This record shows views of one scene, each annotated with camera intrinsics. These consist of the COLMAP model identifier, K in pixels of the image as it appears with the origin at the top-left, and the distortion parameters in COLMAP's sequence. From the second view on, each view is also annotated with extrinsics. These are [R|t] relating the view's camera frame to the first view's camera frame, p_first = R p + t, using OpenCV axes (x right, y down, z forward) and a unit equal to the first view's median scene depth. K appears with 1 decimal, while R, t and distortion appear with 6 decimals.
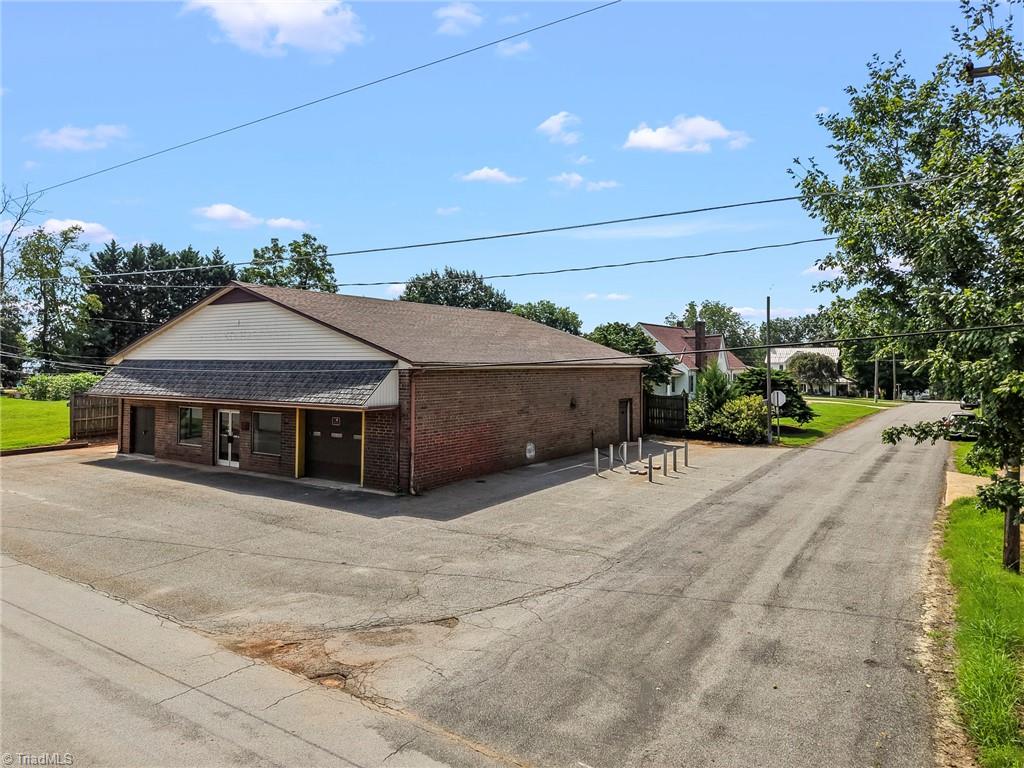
lens RADIAL K [[695.7, 0, 506.2], [0, 695.7, 347.5], [0, 0, 1]] dist [0.071719, -0.107784]
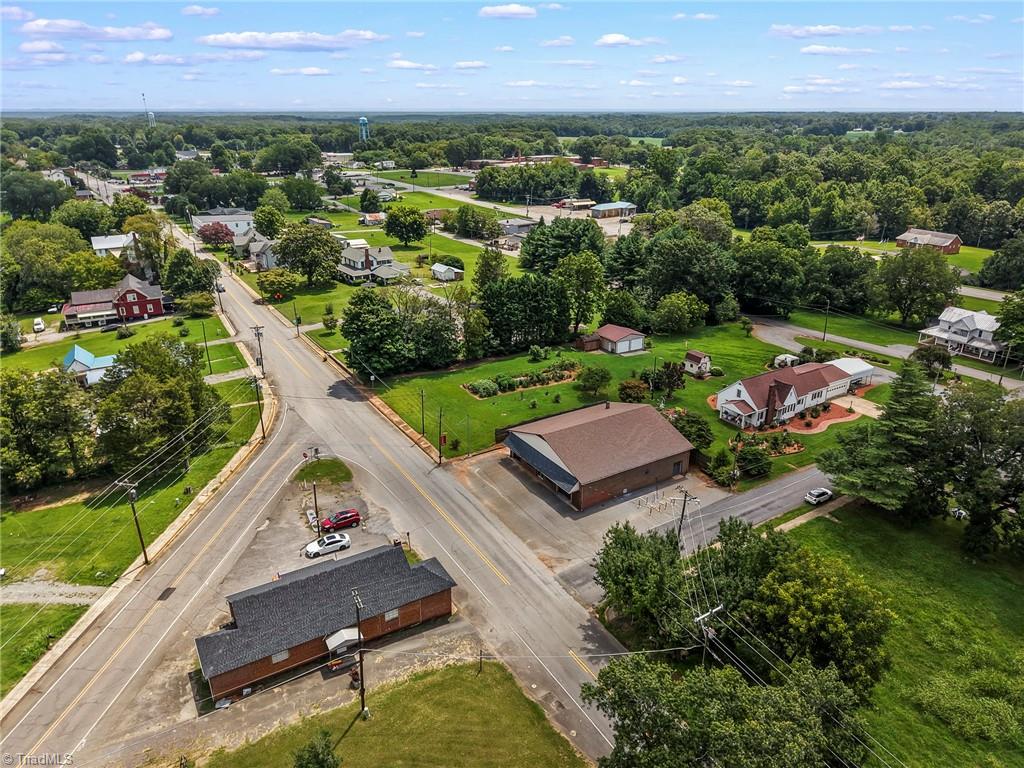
lens RADIAL K [[702.8, 0, 508.5], [0, 702.8, 341.9], [0, 0, 1]] dist [0.047886, -0.062497]
pose [[0.909546, 0.127145, -0.395676, 0.853633], [0.013637, 0.942411, 0.334178, -1.829068], [0.415379, -0.309346, 0.855433, -2.077778]]
